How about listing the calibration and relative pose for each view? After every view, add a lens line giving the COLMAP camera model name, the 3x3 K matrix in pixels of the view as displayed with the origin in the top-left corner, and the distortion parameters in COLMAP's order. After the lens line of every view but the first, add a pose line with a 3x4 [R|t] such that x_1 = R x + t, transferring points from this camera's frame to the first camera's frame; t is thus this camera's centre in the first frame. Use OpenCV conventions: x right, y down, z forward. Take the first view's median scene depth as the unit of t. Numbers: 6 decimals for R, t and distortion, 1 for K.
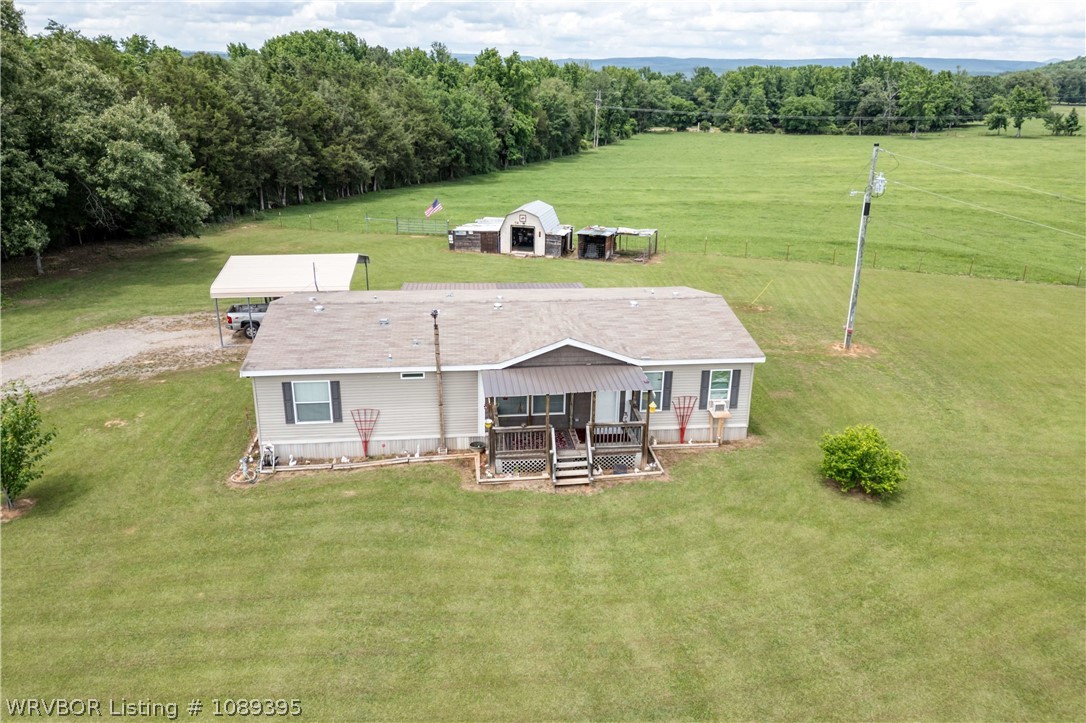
lens RADIAL K [[764.4, 0, 550.5], [0, 764.4, 336.7], [0, 0, 1]] dist [0.071618, -0.068047]
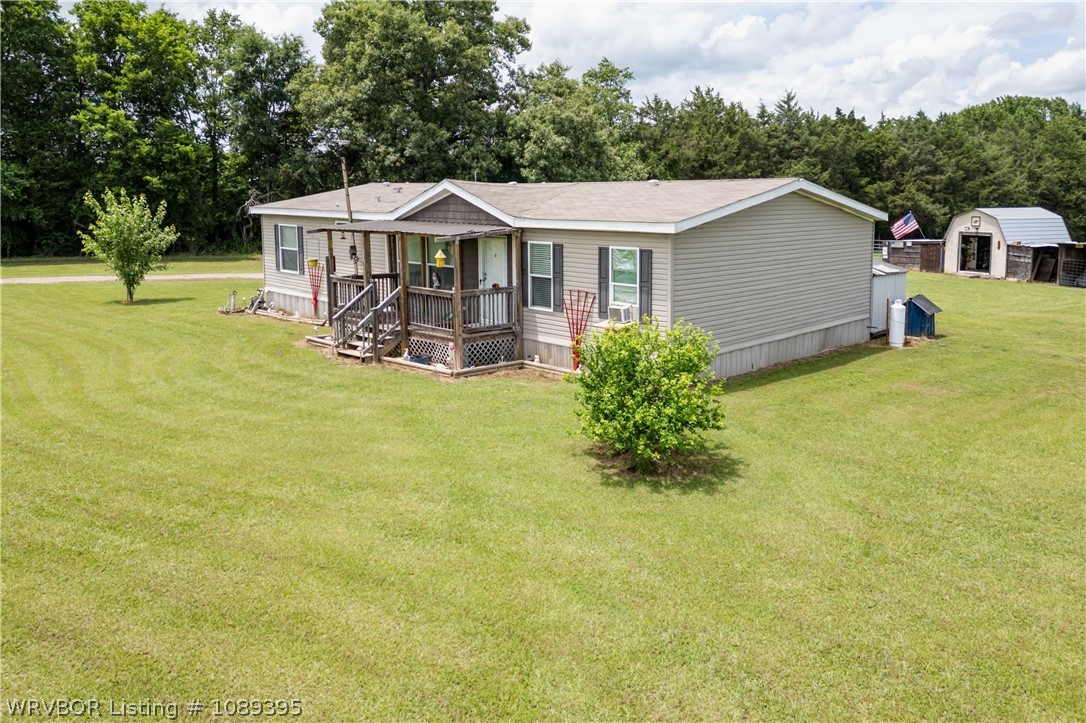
lens RADIAL K [[809.0, 0, 549.4], [0, 809.0, 279.6], [0, 0, 1]] dist [0.090612, -0.106408]
pose [[0.619291, 0.068751, -0.782146, 0.394520], [-0.241418, 0.964574, -0.106364, 0.085320], [0.747125, 0.254695, 0.613950, 0.346763]]
